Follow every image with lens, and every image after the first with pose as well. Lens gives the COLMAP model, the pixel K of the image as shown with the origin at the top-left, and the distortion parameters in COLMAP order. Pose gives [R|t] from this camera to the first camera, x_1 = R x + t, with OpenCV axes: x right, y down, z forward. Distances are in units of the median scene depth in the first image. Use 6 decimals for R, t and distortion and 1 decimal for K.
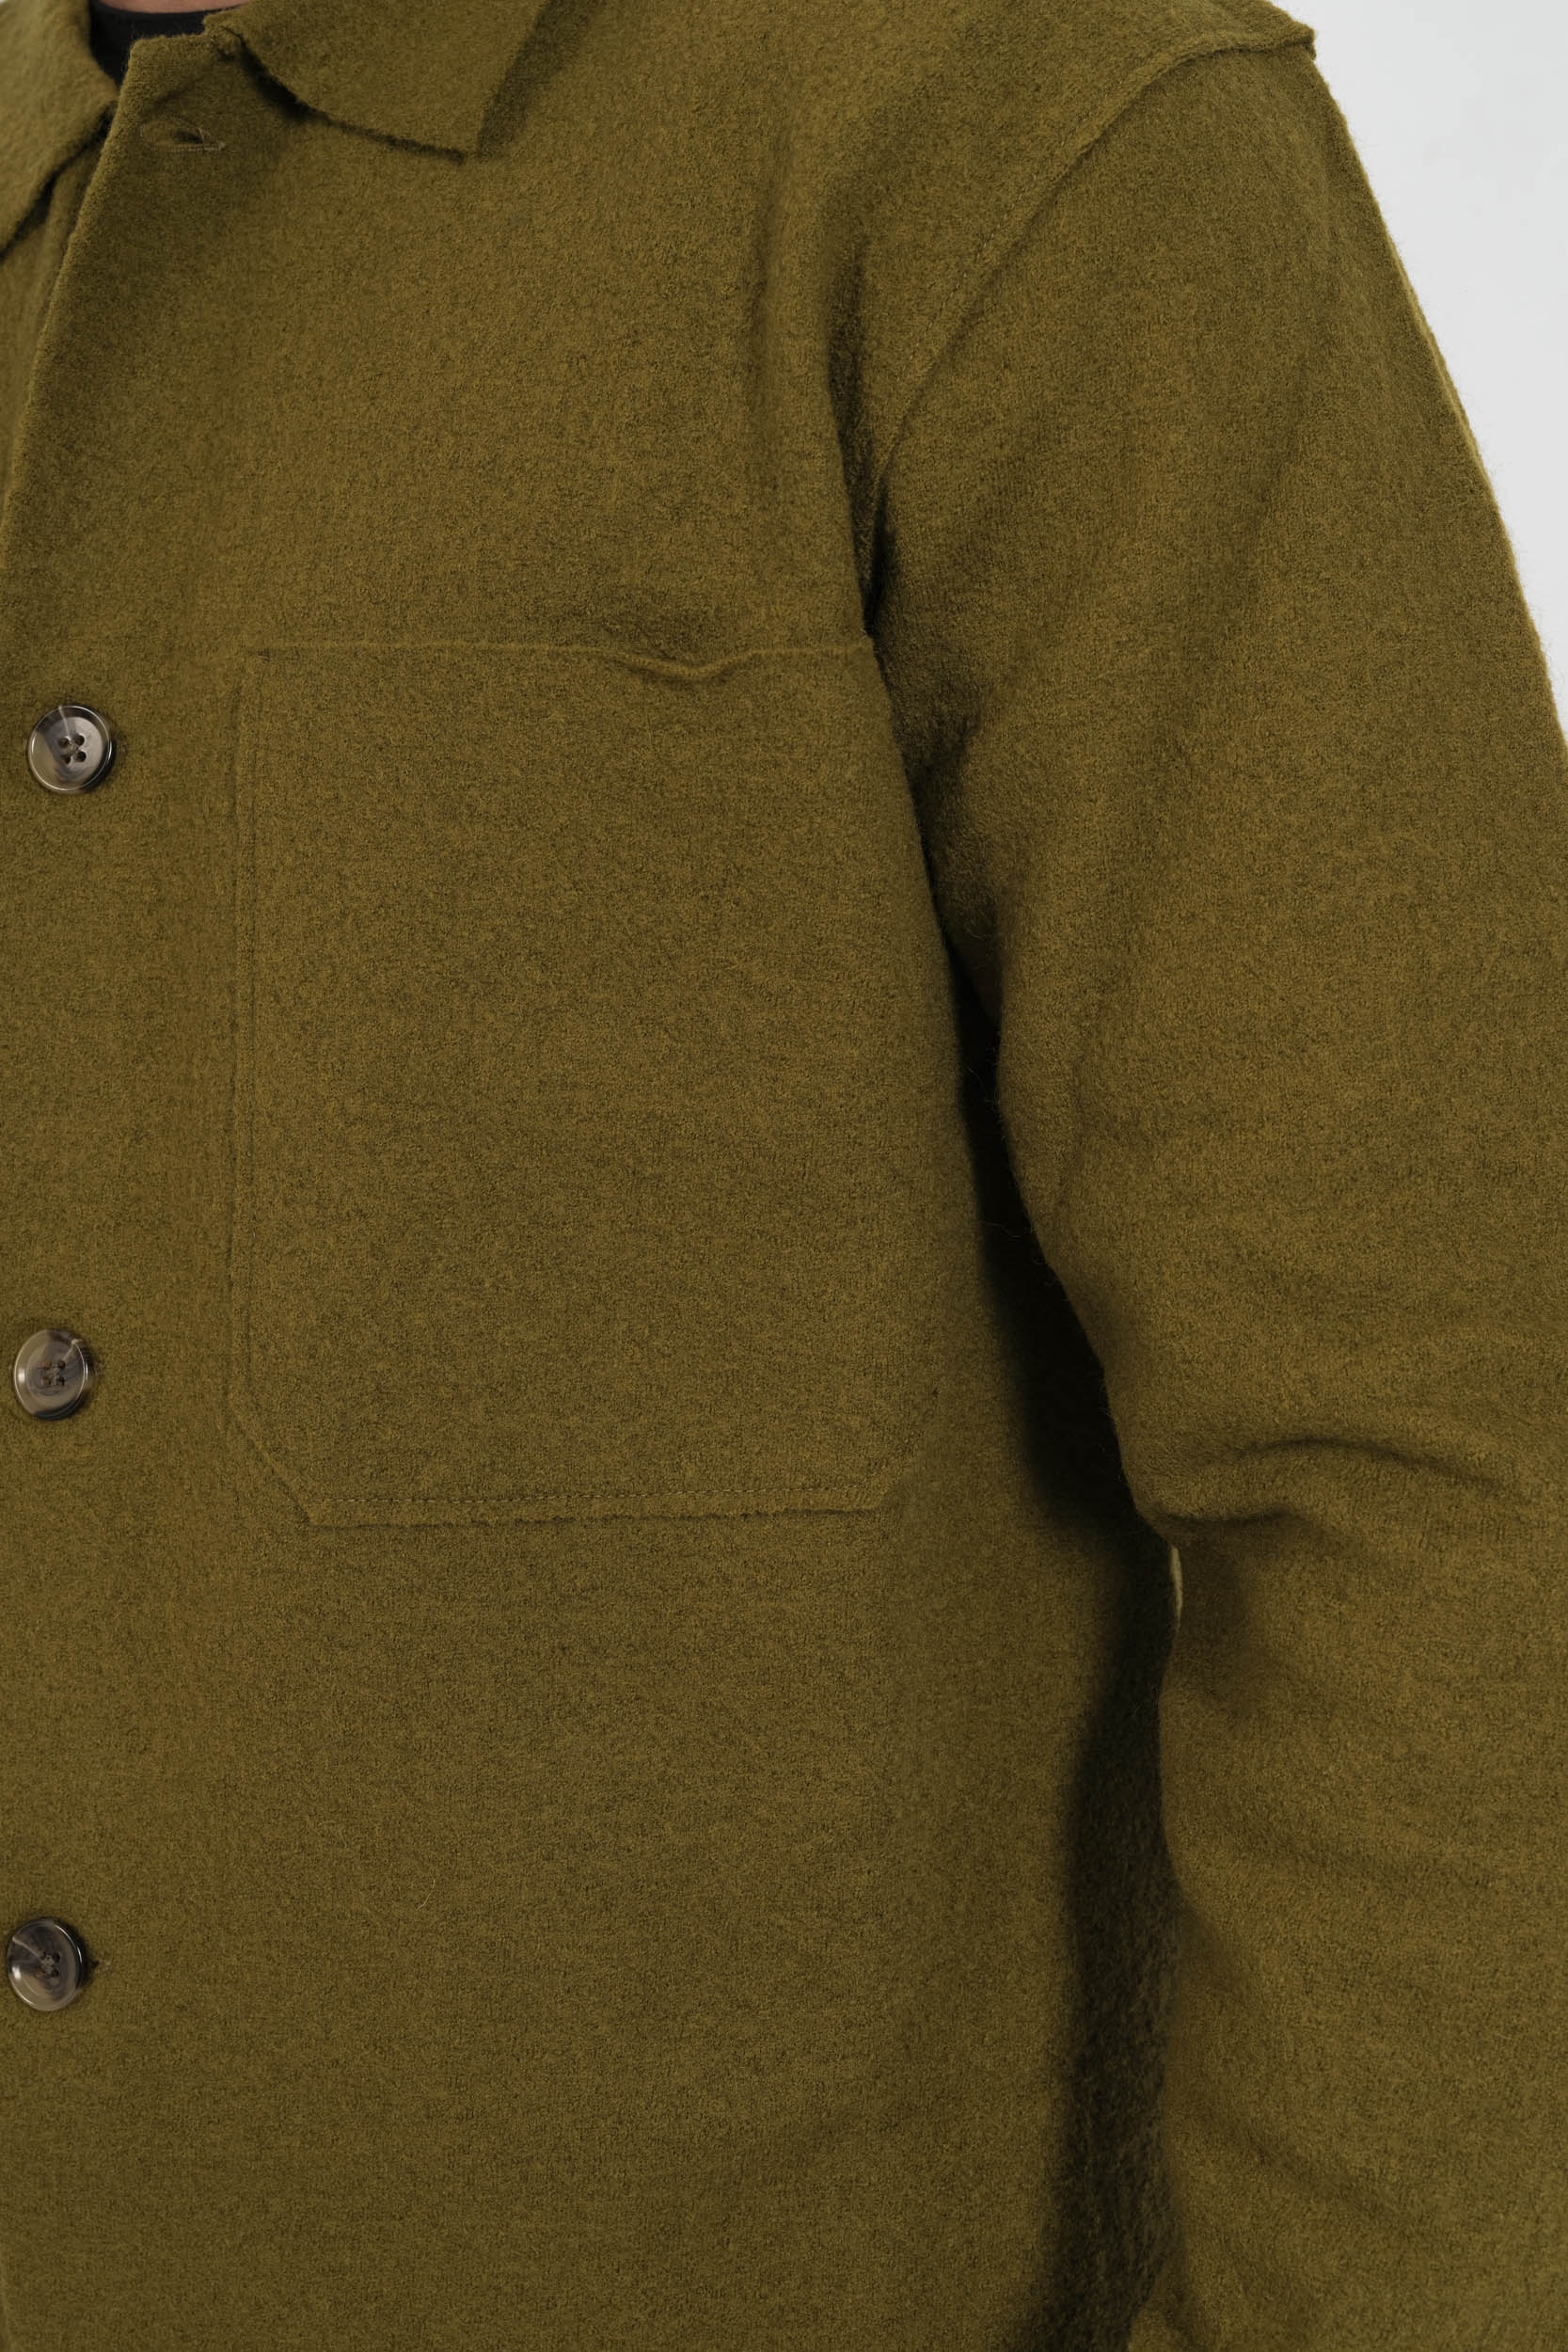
lens RADIAL K [[3399.6, 0, 789.4], [0, 3399.6, 1236.4], [0, 0, 1]] dist [0.266521, -2.196297]
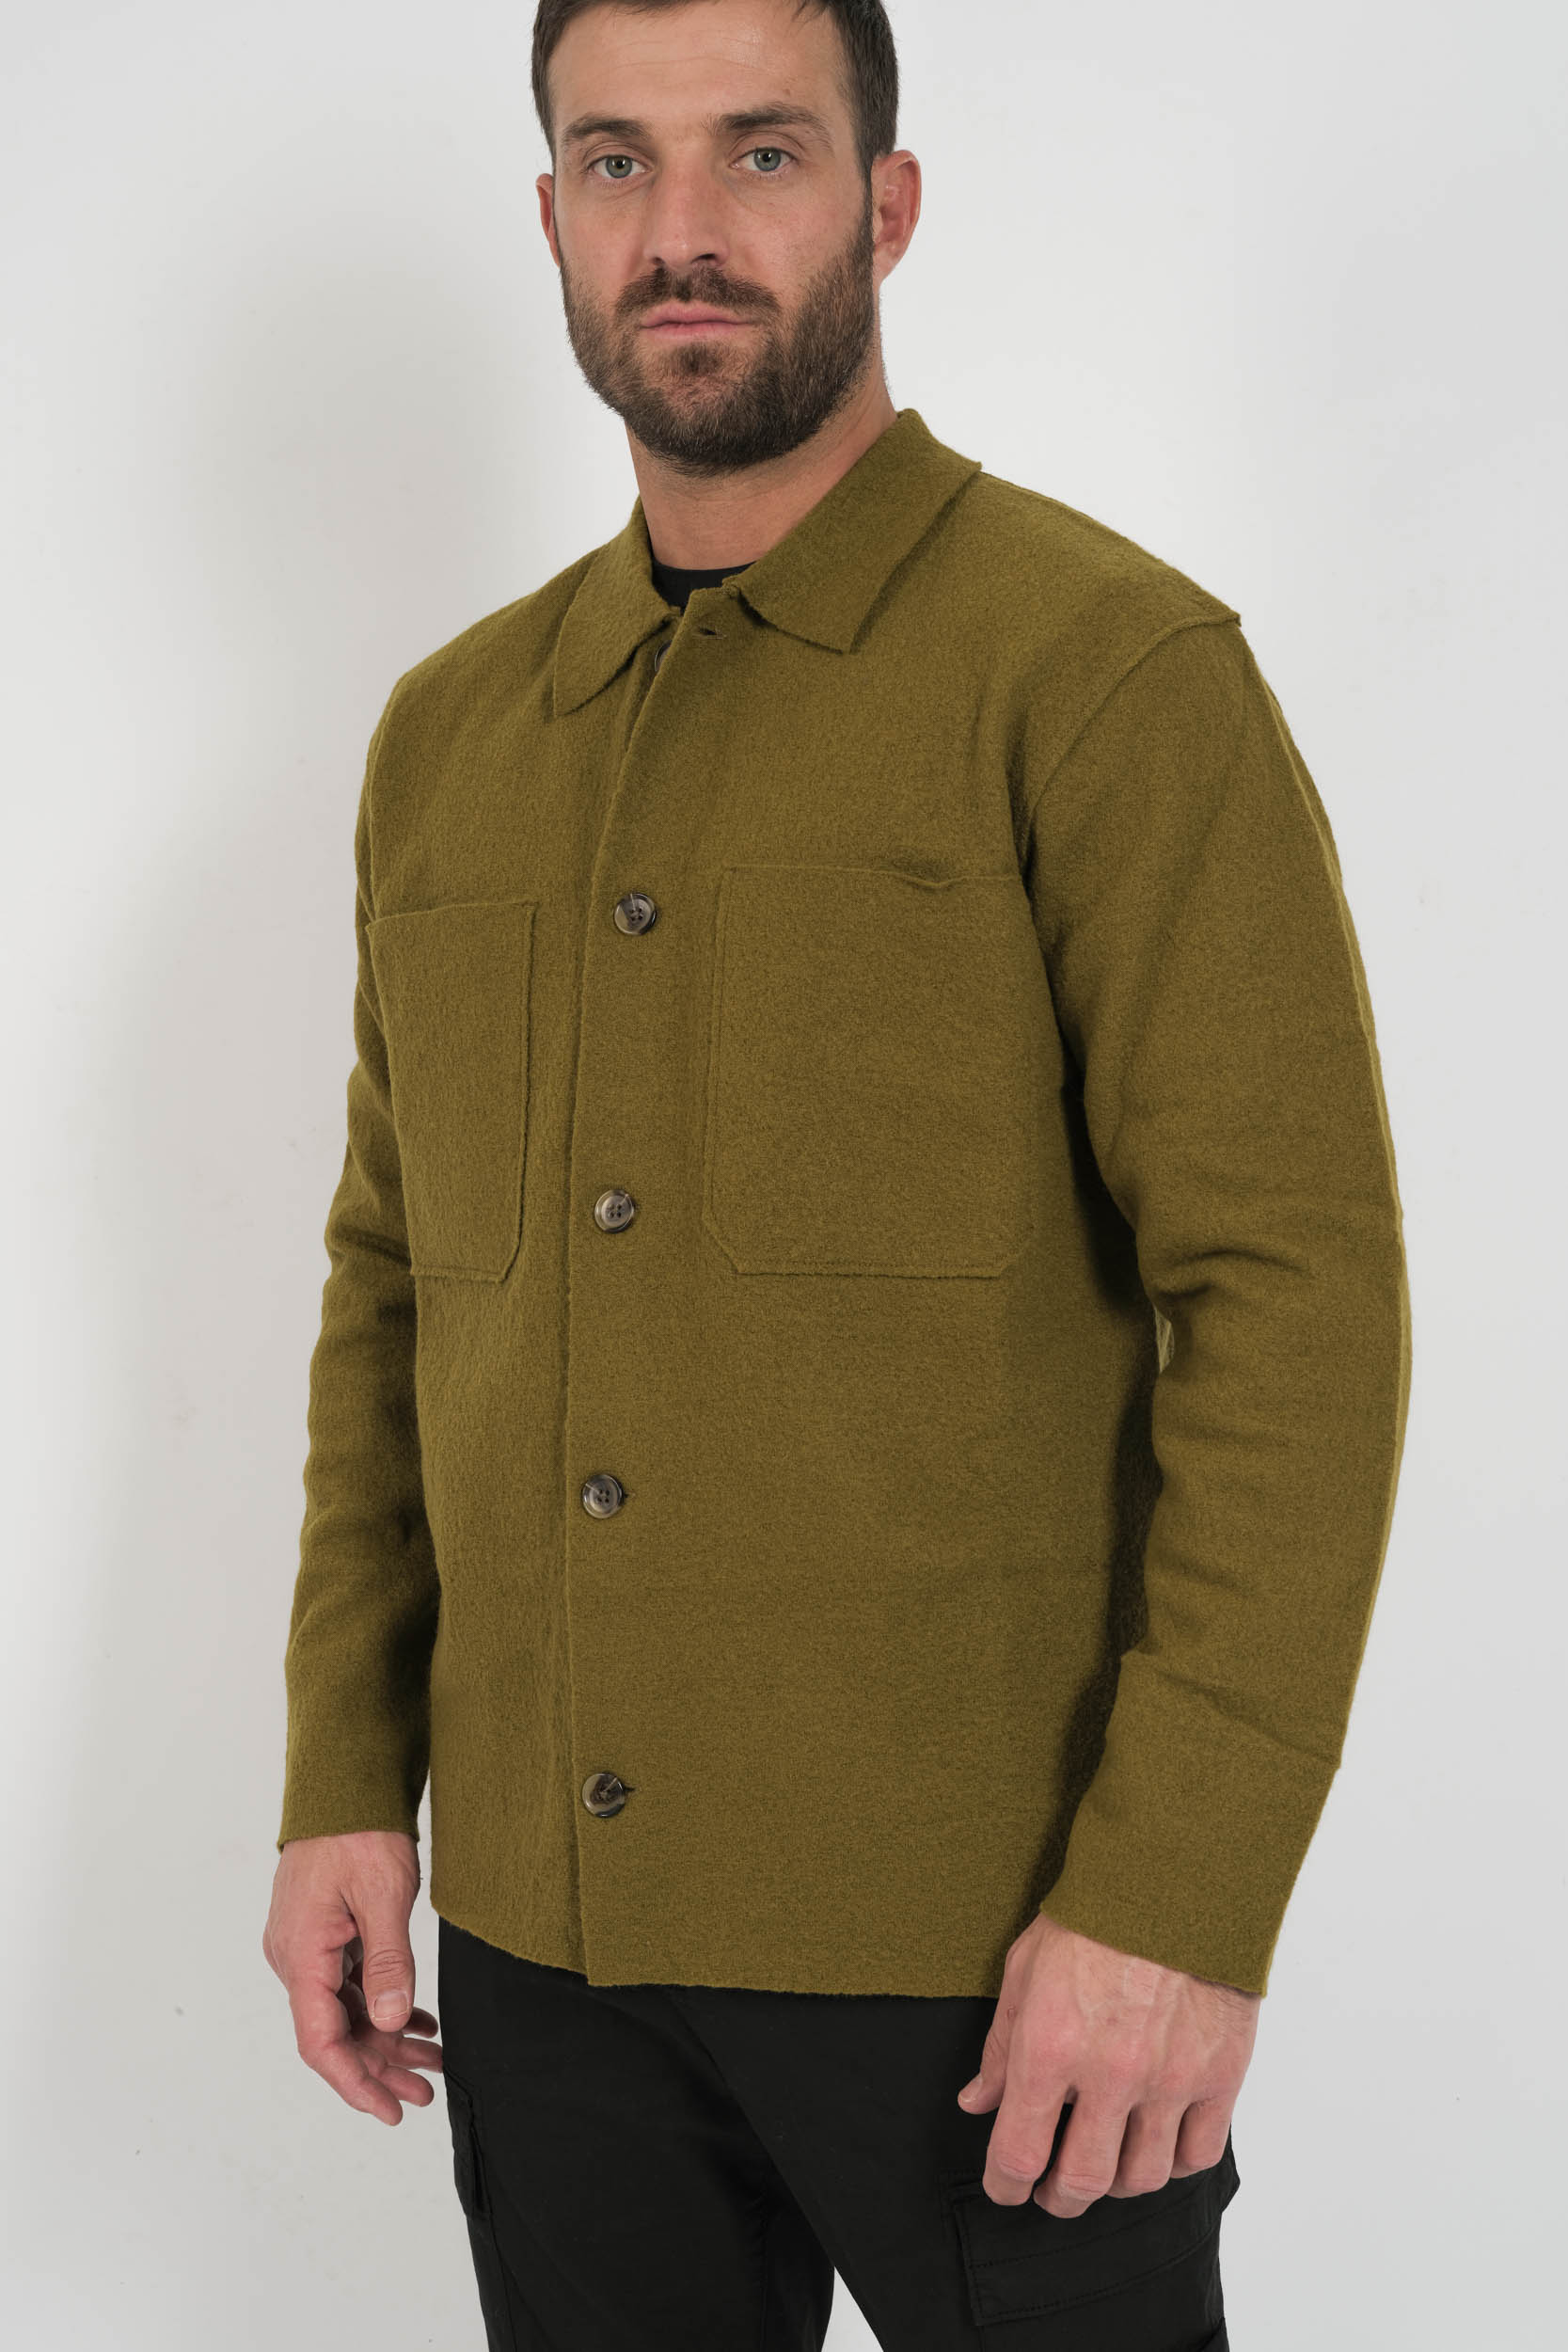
lens RADIAL K [[3399.6, 0, 789.4], [0, 3399.6, 1236.4], [0, 0, 1]] dist [0.266521, -2.196297]
pose [[0.999158, 0.007564, 0.040334, -0.211260], [-0.010549, 0.997180, 0.074302, -0.108245], [-0.039658, -0.074665, 0.996420, -1.163250]]
